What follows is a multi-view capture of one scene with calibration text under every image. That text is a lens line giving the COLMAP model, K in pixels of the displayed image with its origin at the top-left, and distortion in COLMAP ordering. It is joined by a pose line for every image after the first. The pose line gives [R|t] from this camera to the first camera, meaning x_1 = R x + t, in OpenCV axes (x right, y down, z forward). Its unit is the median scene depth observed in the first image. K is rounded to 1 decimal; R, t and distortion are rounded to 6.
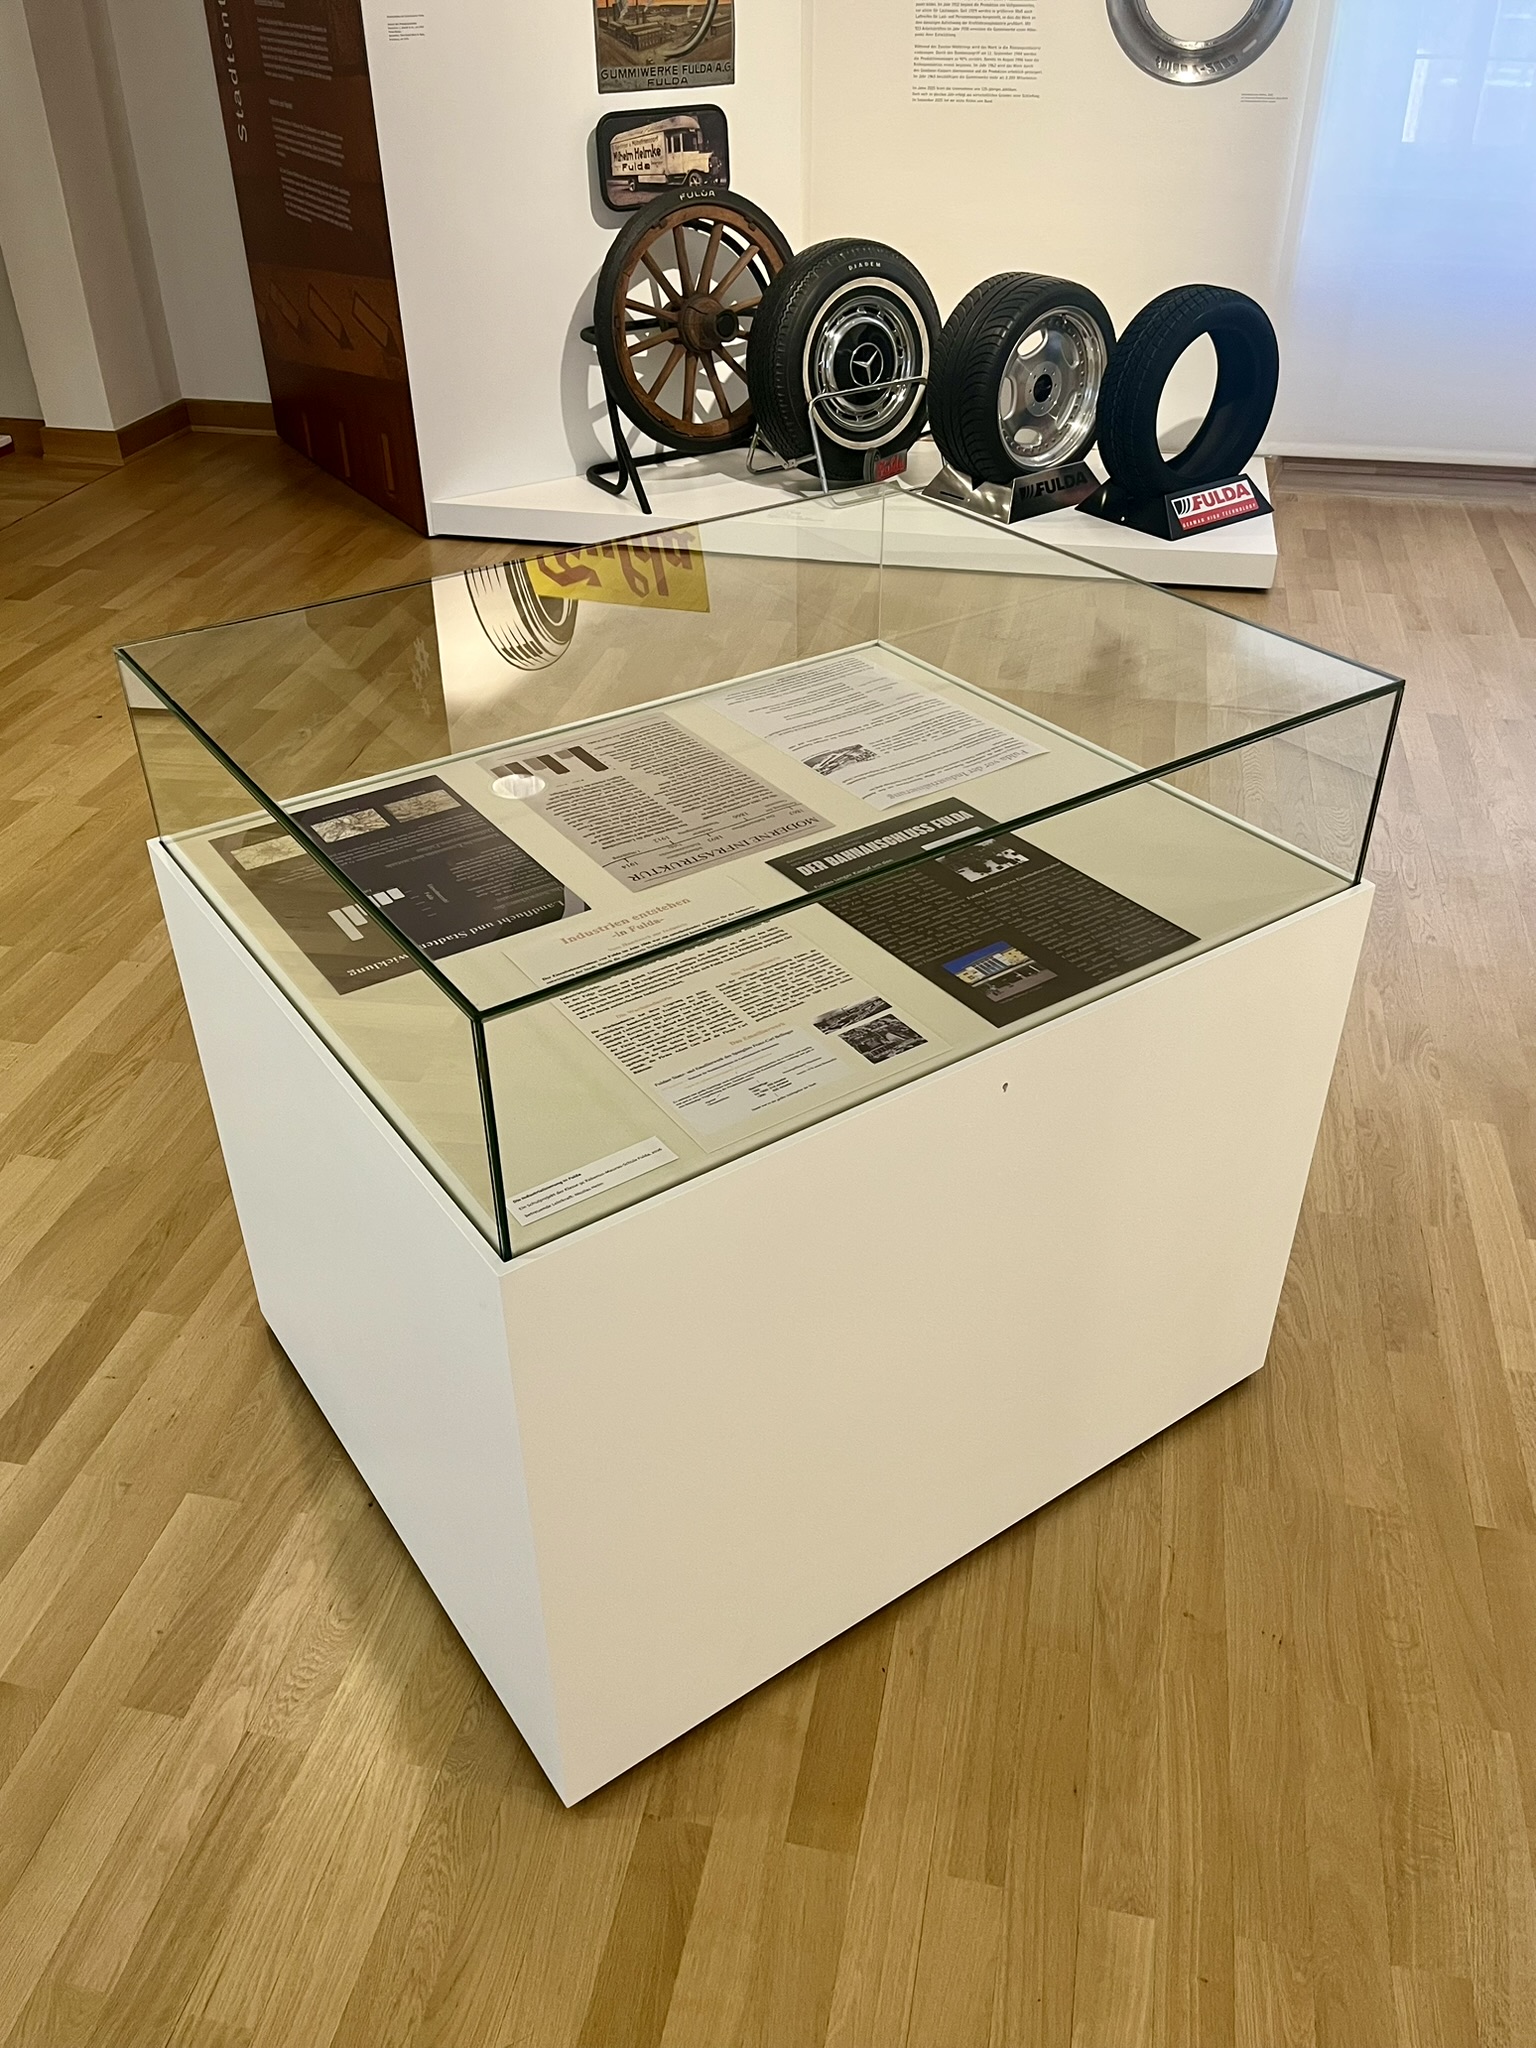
lens RADIAL K [[1625.2, 0, 768.0], [0, 1625.2, 1024.0], [0, 0, 1]] dist [0.058531, -0.004196]
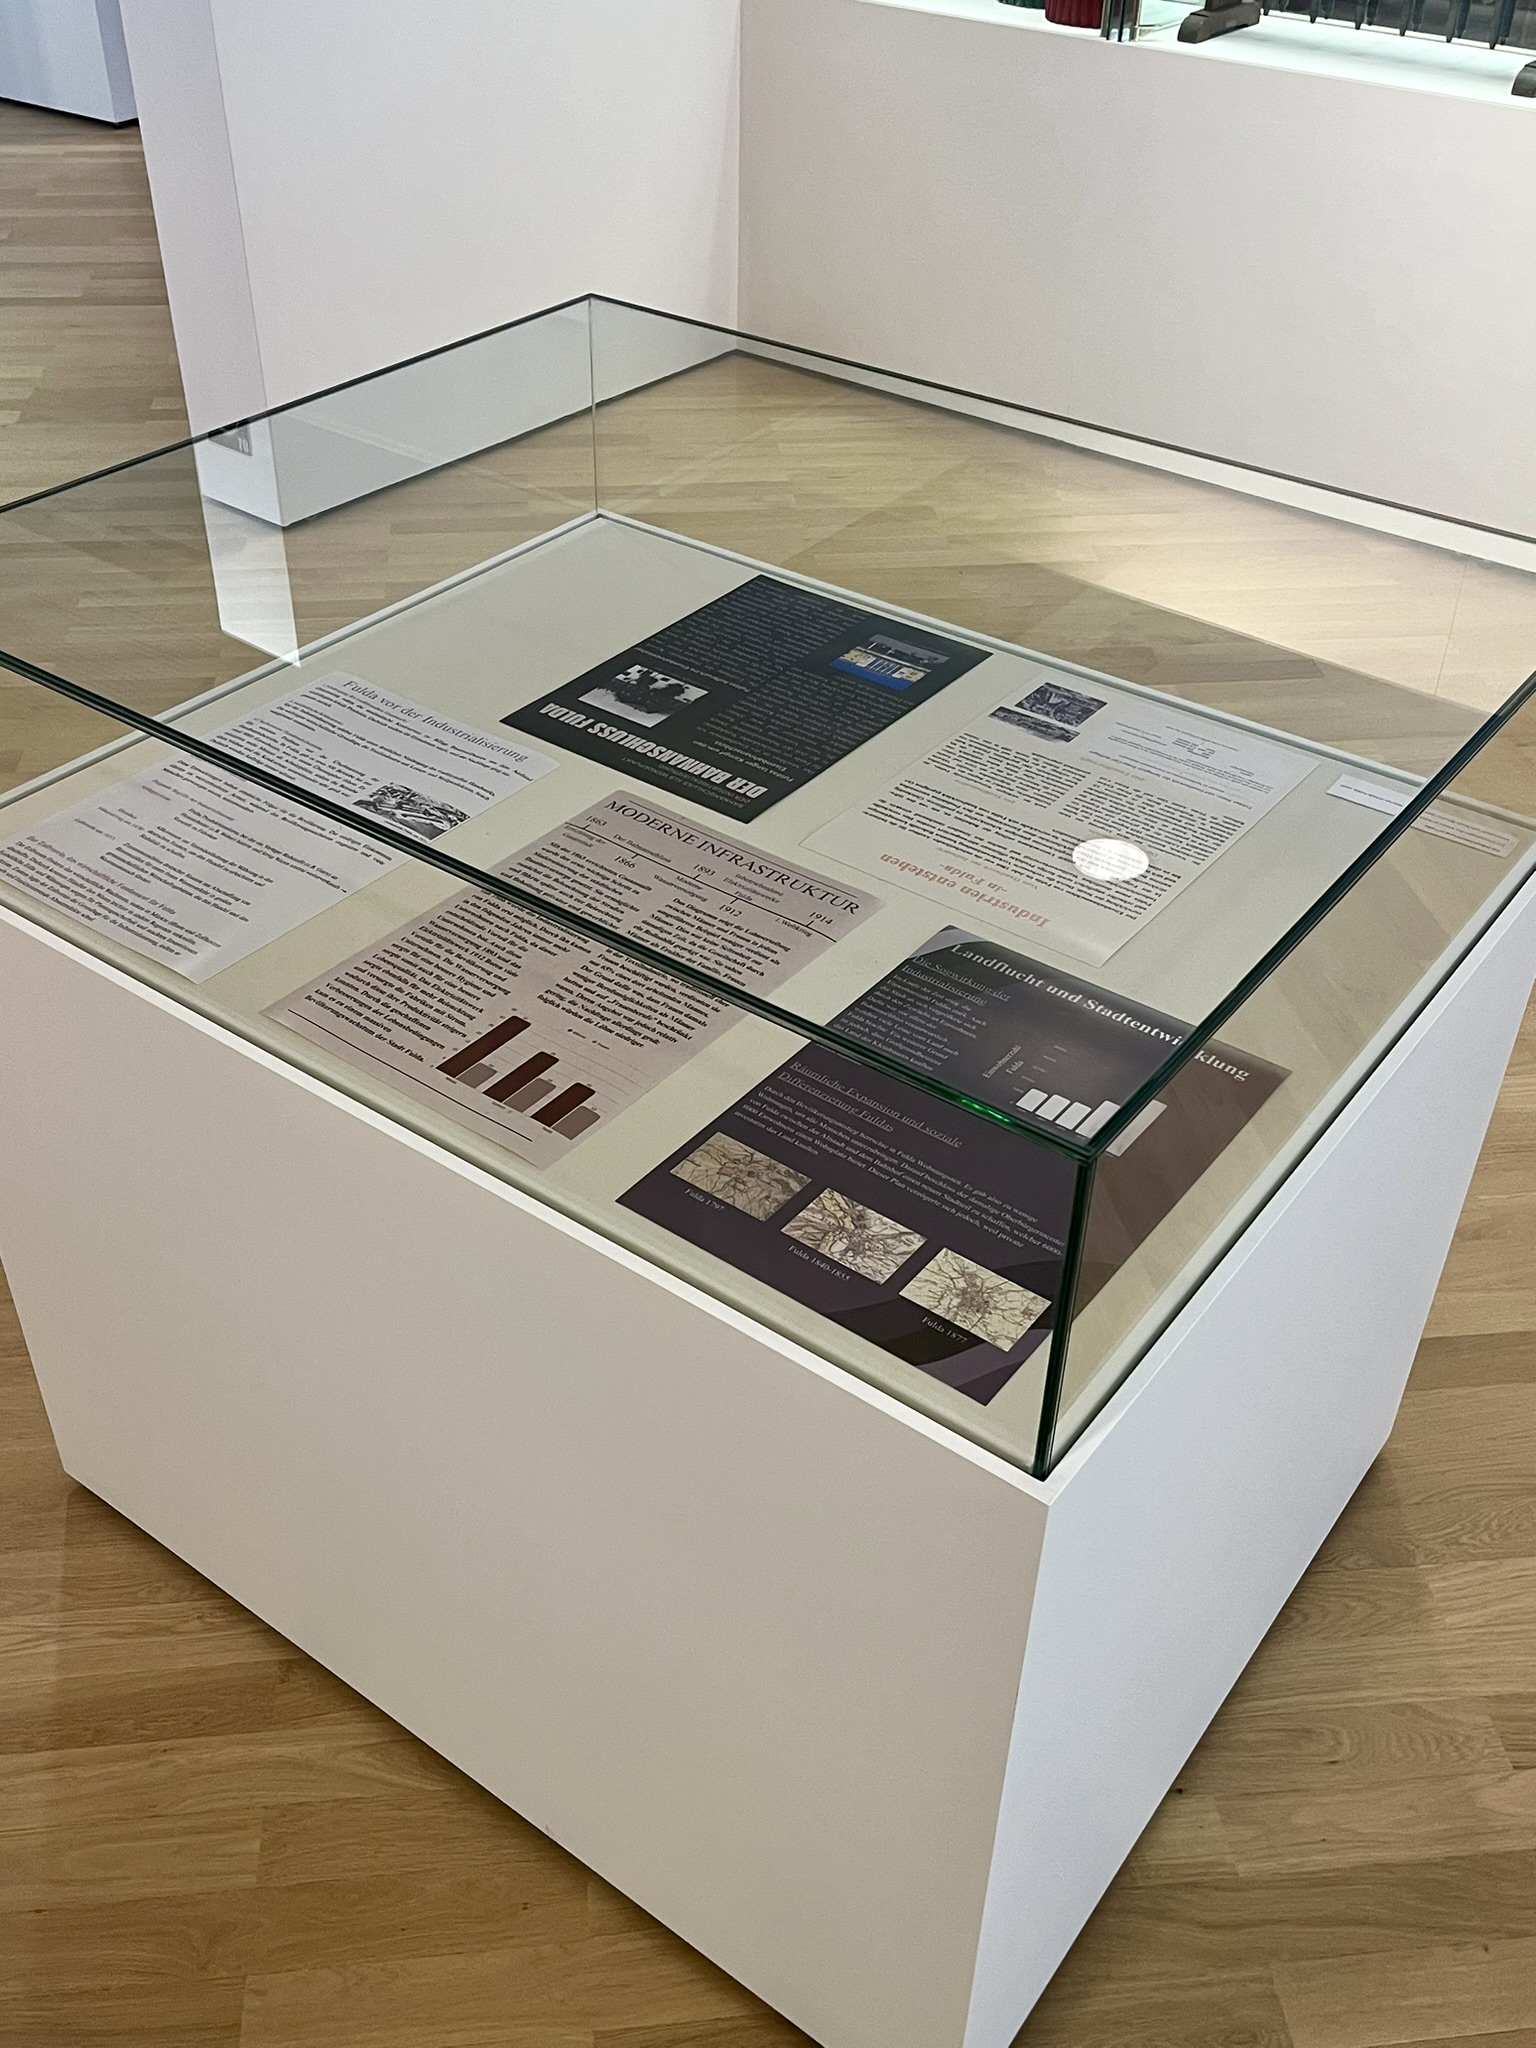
lens RADIAL K [[2006.3, 0, 768.0], [0, 2006.3, 1024.0], [0, 0, 1]] dist [-0.004780, 0.145211]
pose [[-0.323888, -0.580887, 0.746771, -0.727228], [0.525054, 0.546250, 0.652633, -0.630538], [-0.787030, 0.603475, 0.128073, 0.926379]]
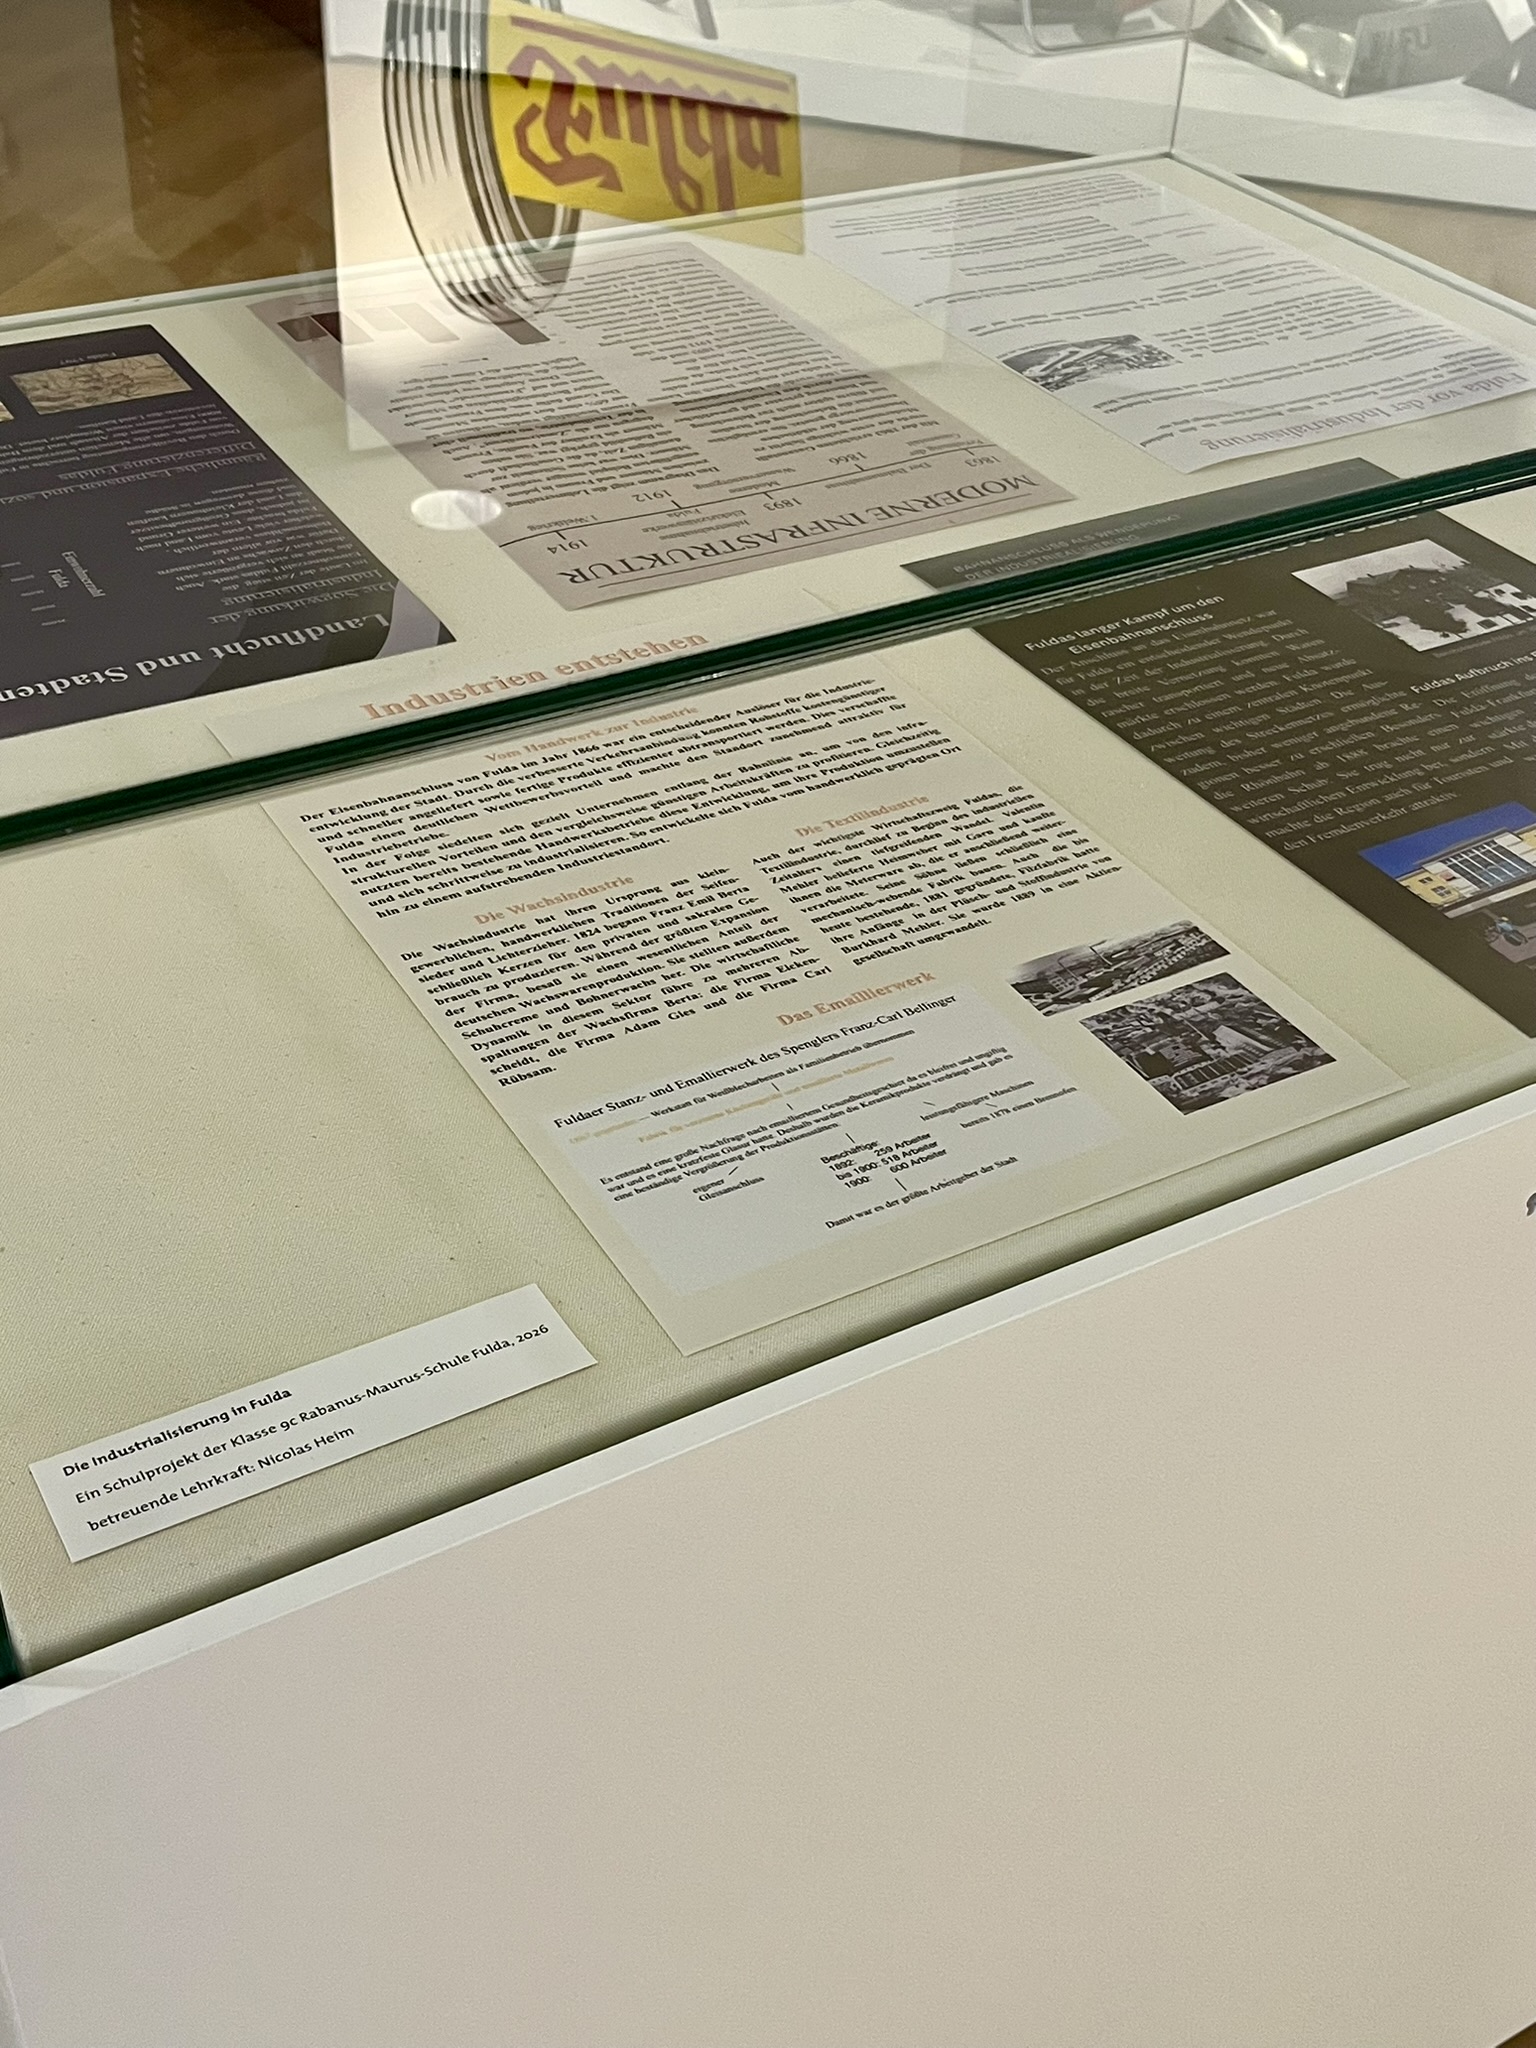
lens RADIAL K [[2394.3, 0, 768.0], [0, 2394.3, 1024.0], [0, 0, 1]] dist [0.080775, -0.011844]
pose [[0.996256, 0.083134, -0.023729, -0.011032], [-0.082285, 0.996003, 0.034758, -0.004390], [0.026524, -0.032676, 0.999114, 0.396292]]
